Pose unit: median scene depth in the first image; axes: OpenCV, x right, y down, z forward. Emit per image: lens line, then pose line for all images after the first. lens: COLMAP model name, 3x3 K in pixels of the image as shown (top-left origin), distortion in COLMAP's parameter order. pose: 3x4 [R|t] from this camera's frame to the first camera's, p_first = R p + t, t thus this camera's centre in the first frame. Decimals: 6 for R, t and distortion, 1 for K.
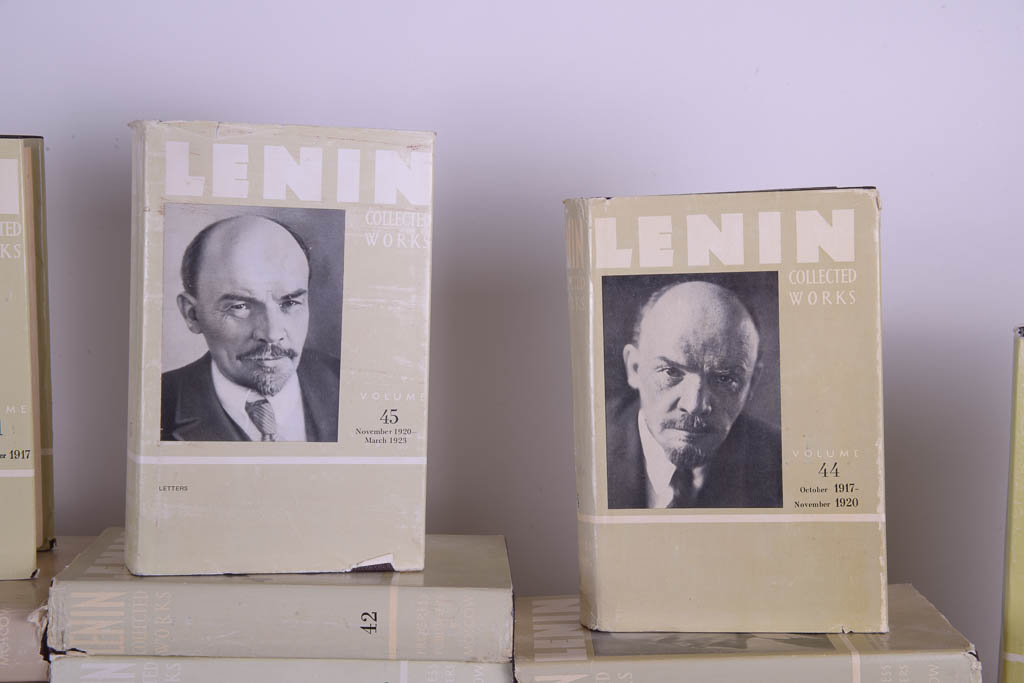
lens RADIAL K [[1771.0, 0, 509.6], [0, 1771.0, 346.2], [0, 0, 1]] dist [0.143466, 0.000000]
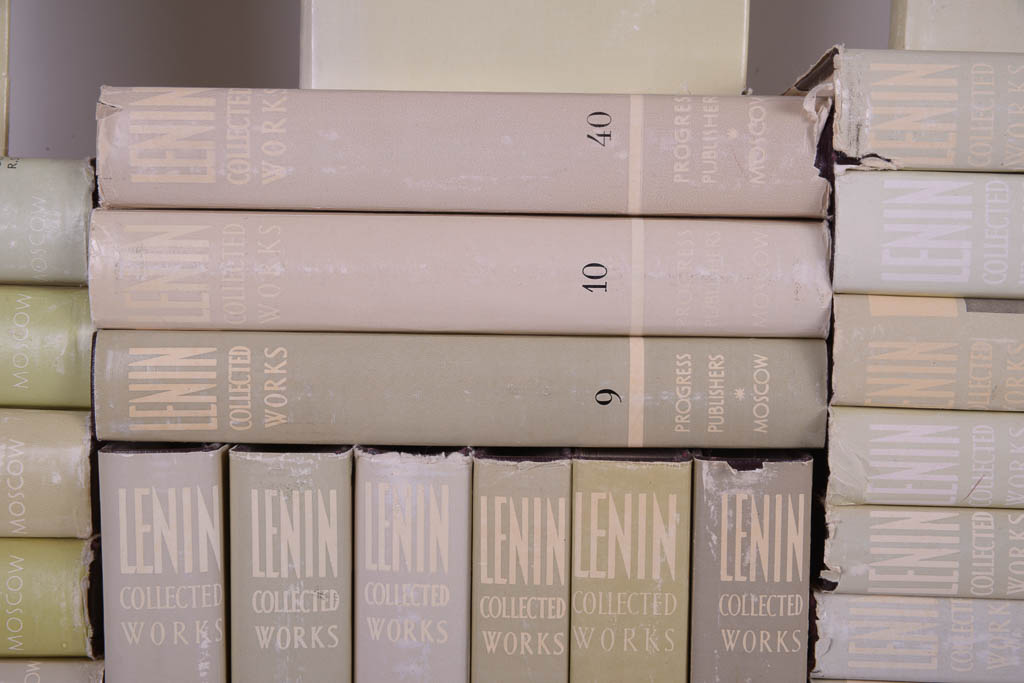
lens RADIAL K [[1723.6, 0, 509.7], [0, 1723.6, 344.7], [0, 0, 1]] dist [0.069913, 0.000000]
pose [[0.998498, 0.009182, -0.054018, -0.324025], [-0.011613, 0.998925, -0.044875, 0.253397], [0.053548, 0.045435, 0.997531, 0.389365]]
